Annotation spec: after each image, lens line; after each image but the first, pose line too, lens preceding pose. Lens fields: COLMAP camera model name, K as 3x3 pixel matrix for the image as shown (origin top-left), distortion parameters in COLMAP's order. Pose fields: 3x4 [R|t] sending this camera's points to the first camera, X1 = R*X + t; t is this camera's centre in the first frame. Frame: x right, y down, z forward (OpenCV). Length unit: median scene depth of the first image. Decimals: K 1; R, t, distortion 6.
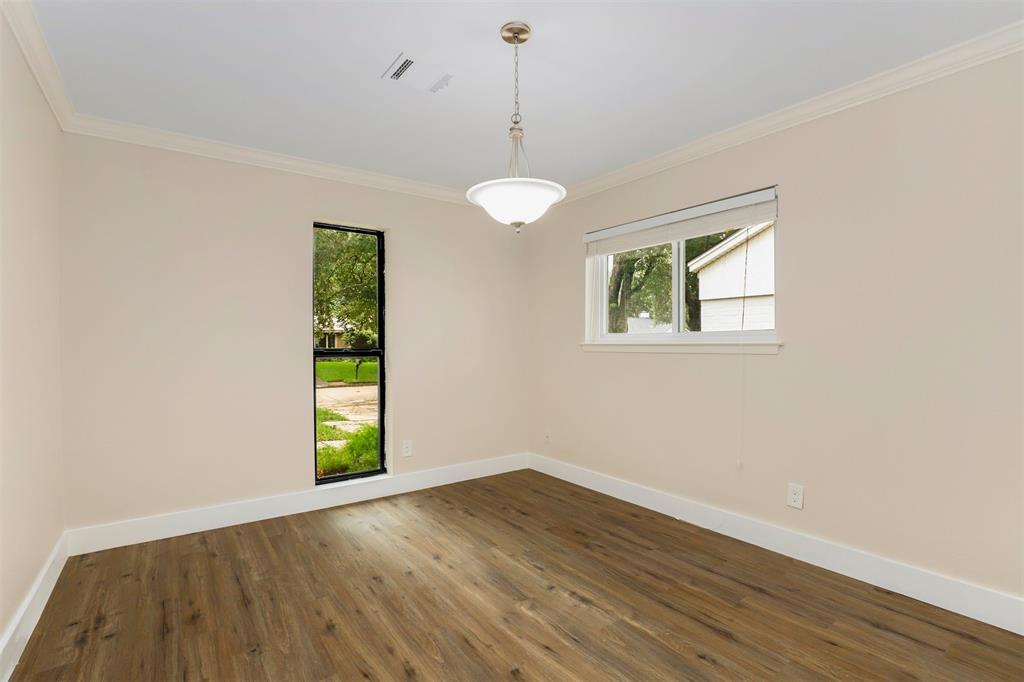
lens RADIAL K [[485.2, 0, 511.5], [0, 485.2, 340.2], [0, 0, 1]] dist [-0.030931, 0.006475]
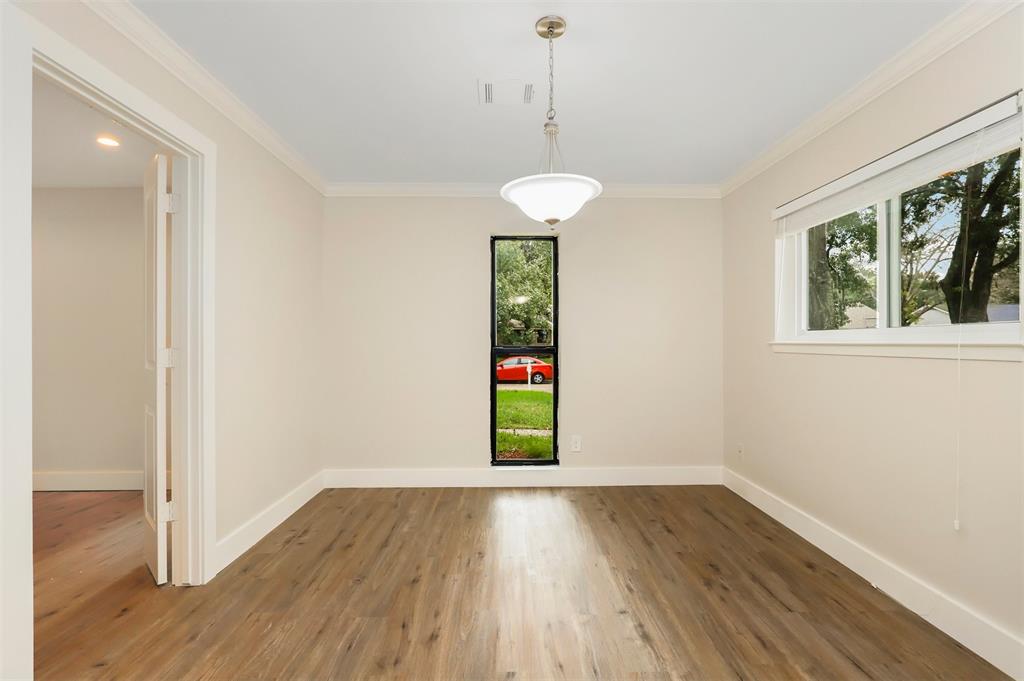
lens RADIAL K [[480.2, 0, 509.1], [0, 480.2, 332.7], [0, 0, 1]] dist [-0.009591, 0.000310]
pose [[0.815984, -0.008172, -0.578016, 0.344120], [0.002338, 0.999939, -0.010836, -0.002592], [0.578069, 0.007491, 0.815953, 0.108654]]
